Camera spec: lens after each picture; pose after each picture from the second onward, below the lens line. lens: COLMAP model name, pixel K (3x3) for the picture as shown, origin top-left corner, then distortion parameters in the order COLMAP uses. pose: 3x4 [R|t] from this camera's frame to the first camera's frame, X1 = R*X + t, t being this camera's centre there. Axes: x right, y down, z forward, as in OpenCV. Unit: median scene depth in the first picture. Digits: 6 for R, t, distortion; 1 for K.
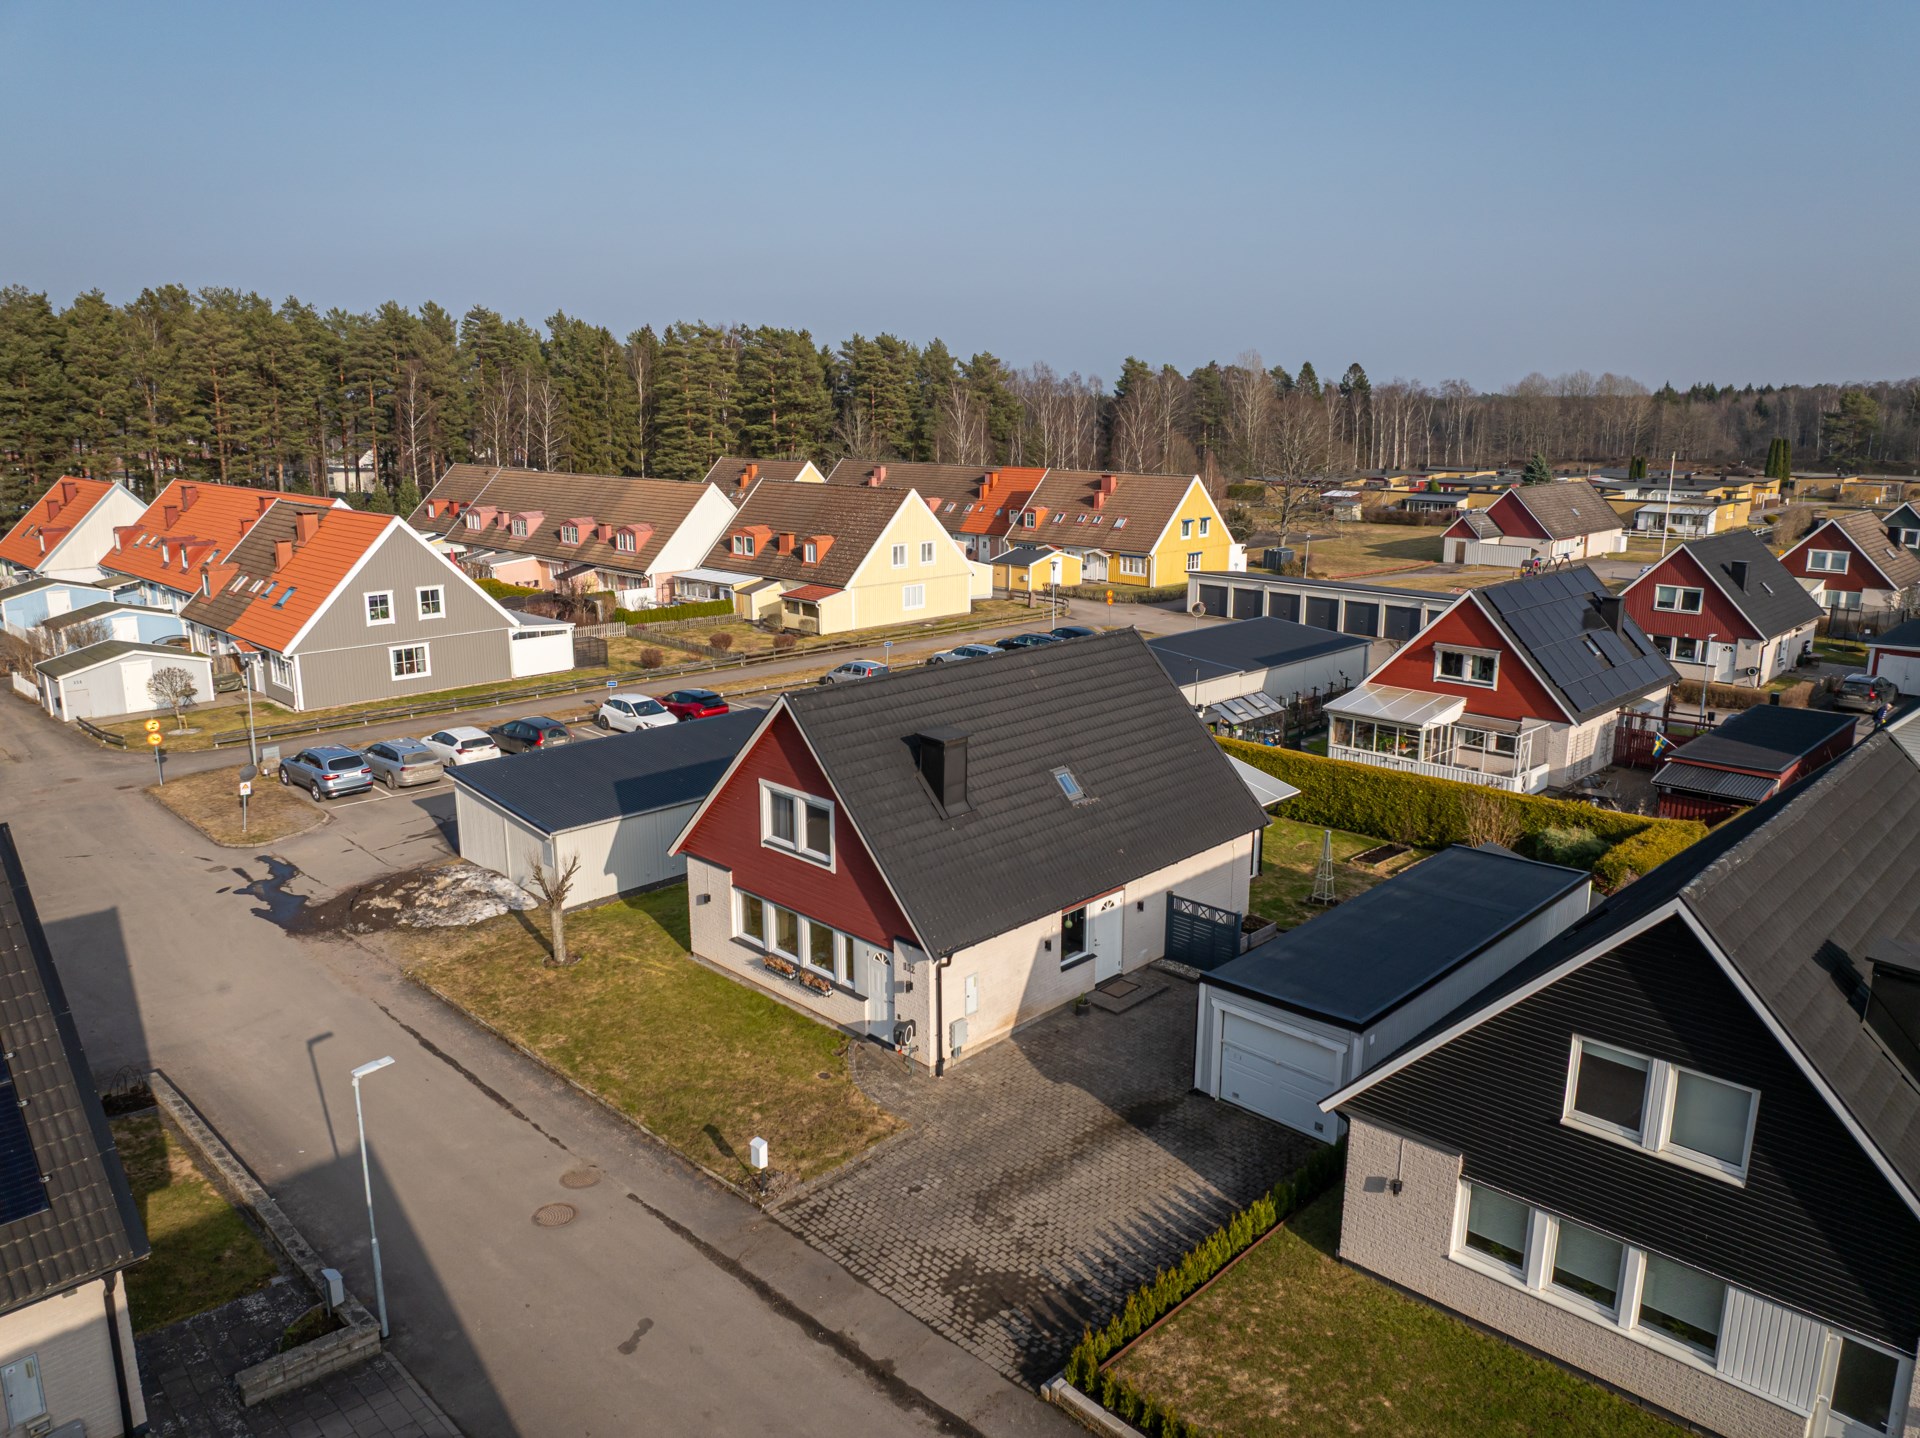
lens RADIAL K [[1352.6, 0, 957.3], [0, 1352.6, 708.5], [0, 0, 1]] dist [-0.034183, -0.007297]
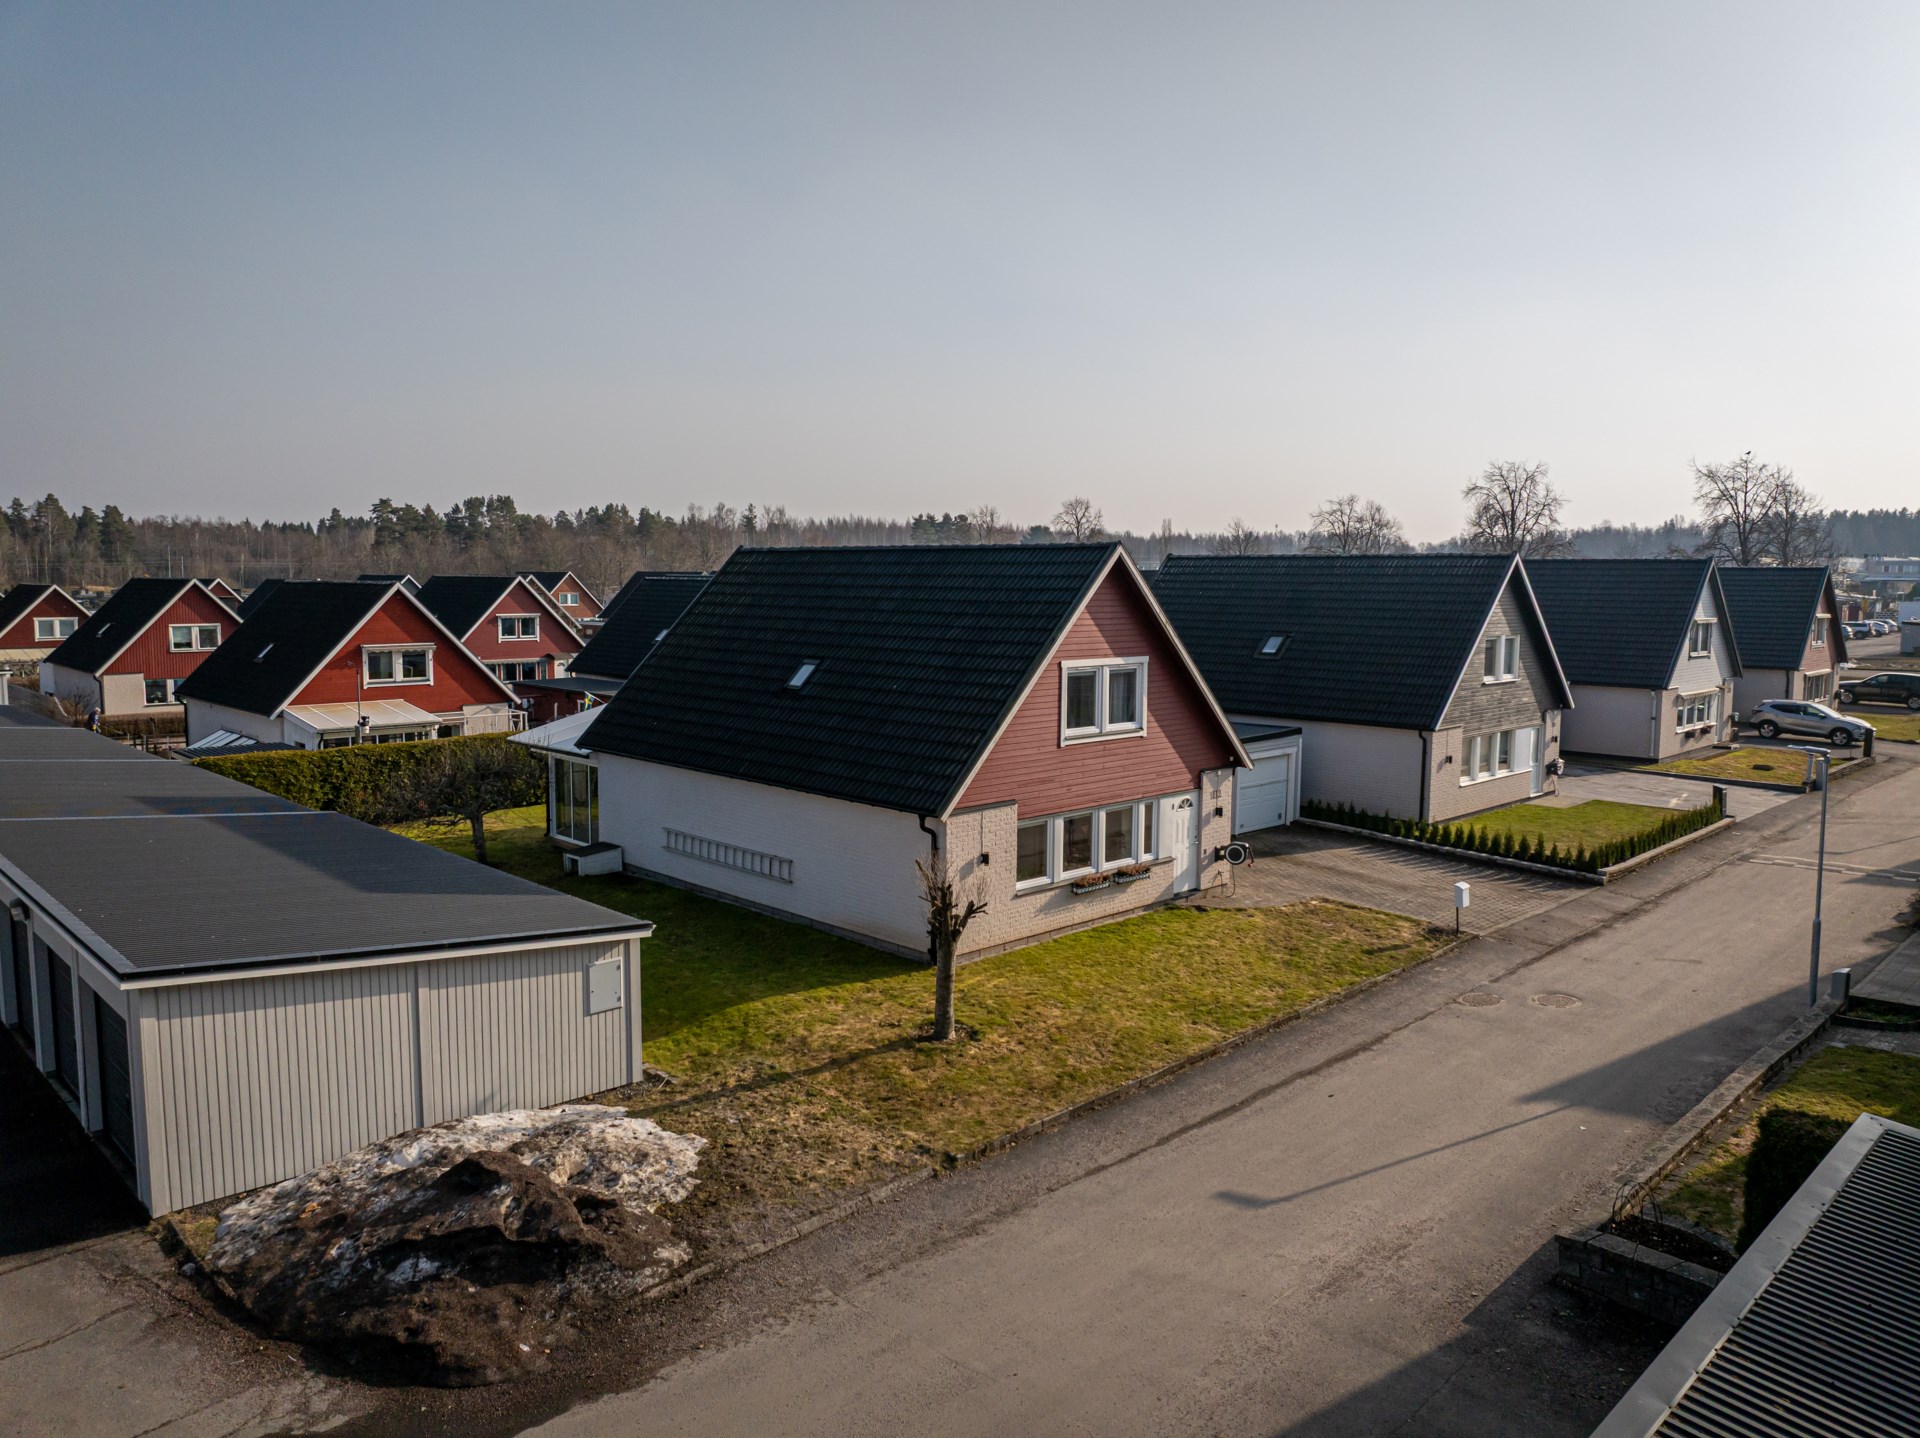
lens RADIAL K [[1352.6, 0, 969.2], [0, 1352.6, 703.6], [0, 0, 1]] dist [-0.034183, -0.007297]
pose [[0.007607, -0.094510, 0.995495, -0.811661], [0.213308, 0.972764, 0.090722, -0.008344], [-0.976955, 0.211657, 0.027559, 0.869861]]
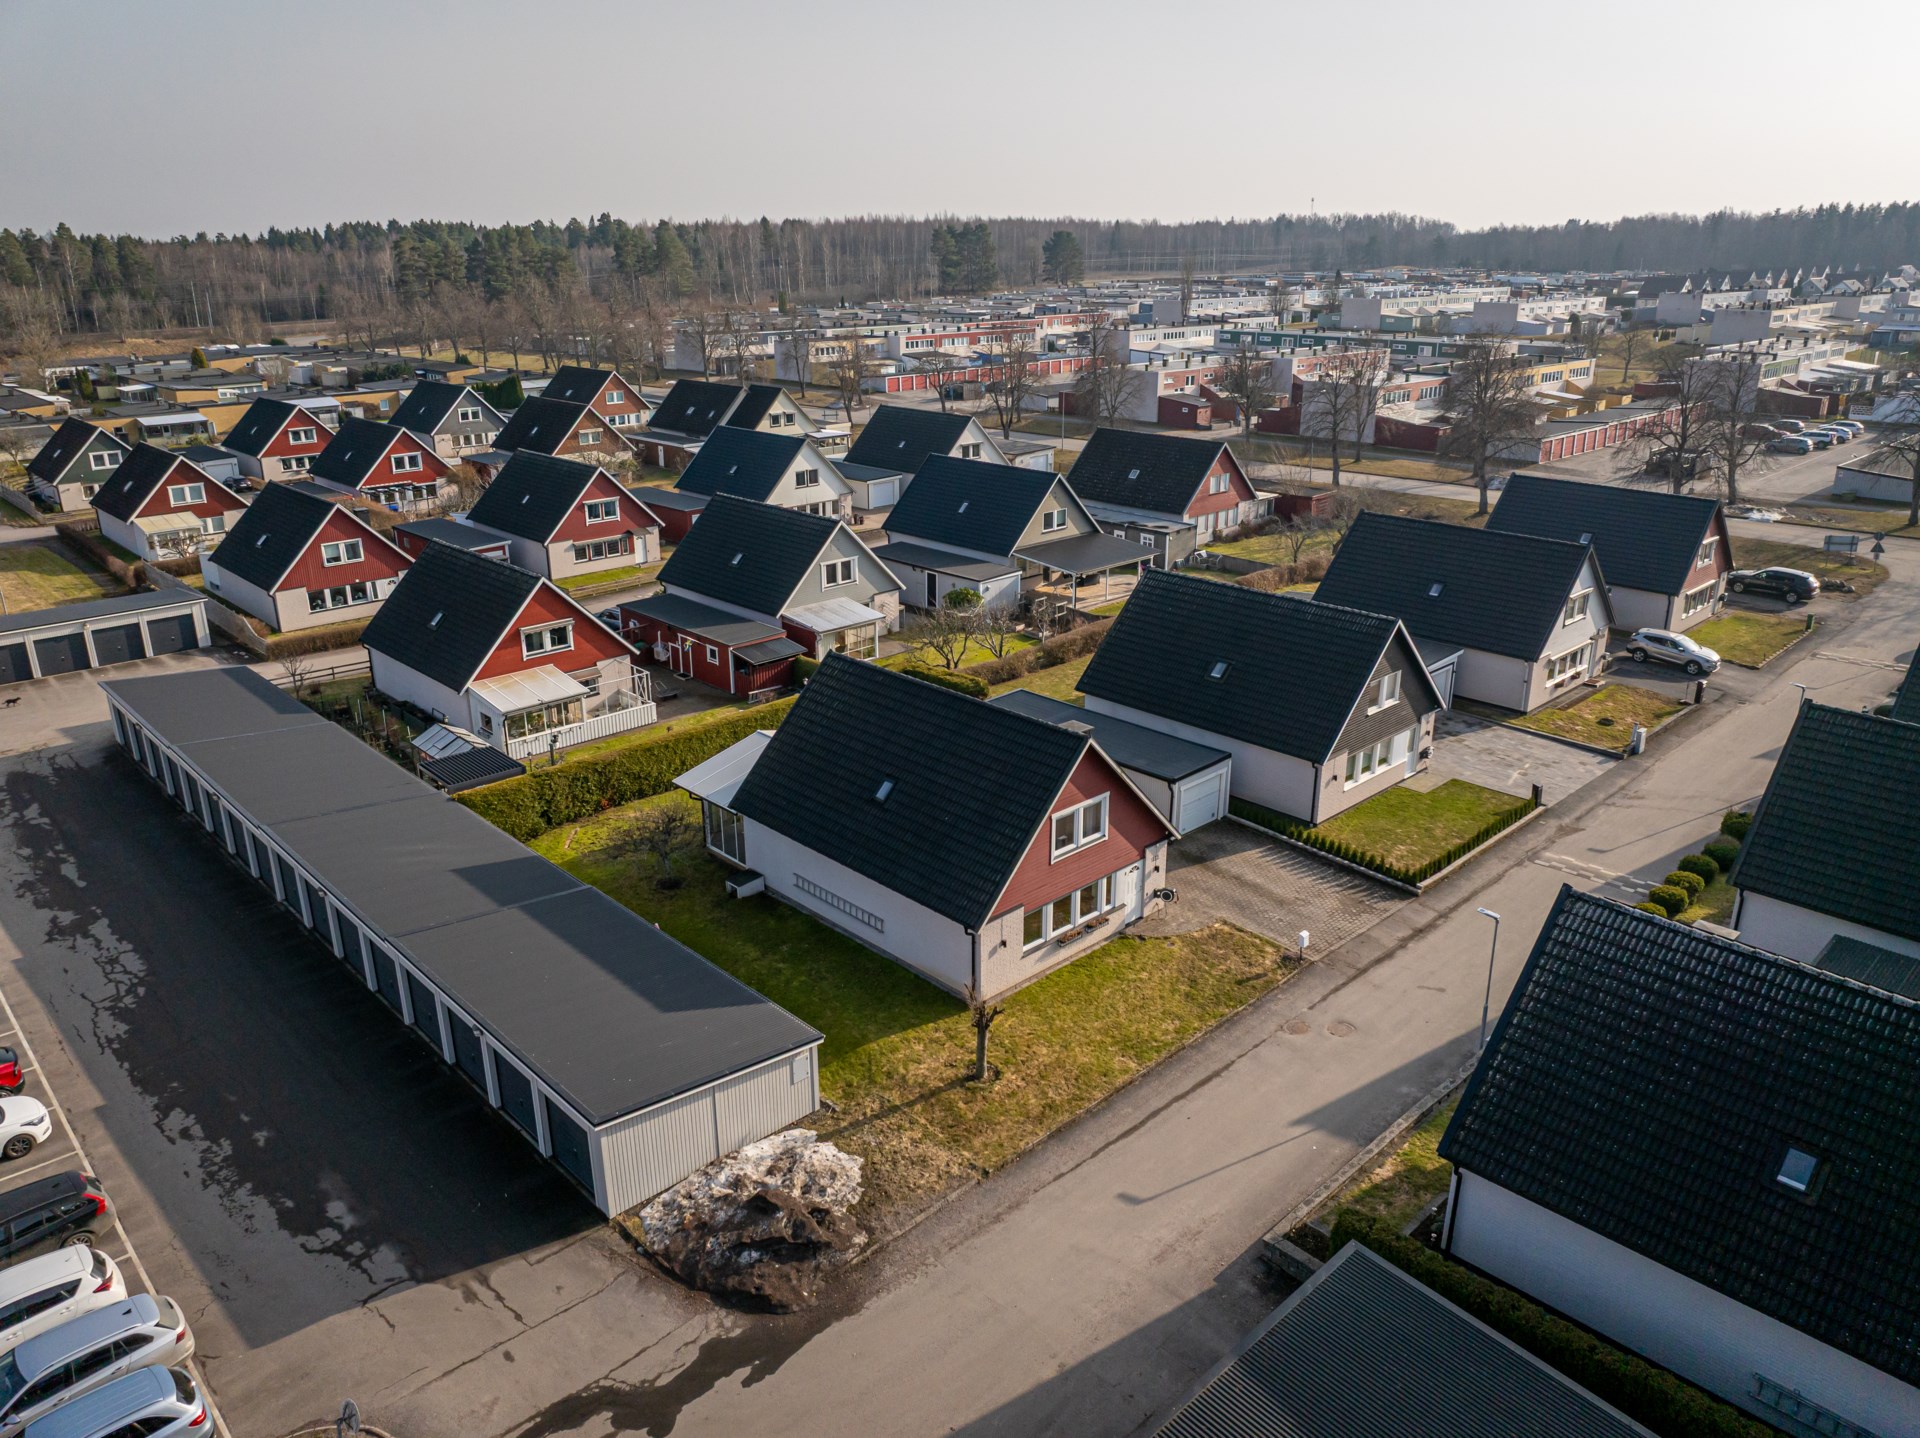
lens RADIAL K [[1352.6, 0, 969.6], [0, 1352.6, 707.5], [0, 0, 1]] dist [-0.034183, -0.007297]
pose [[0.021866, -0.328516, 0.944245, -1.129646], [0.222582, 0.922366, 0.315749, -0.397813], [-0.974669, 0.203268, 0.093290, 0.783465]]
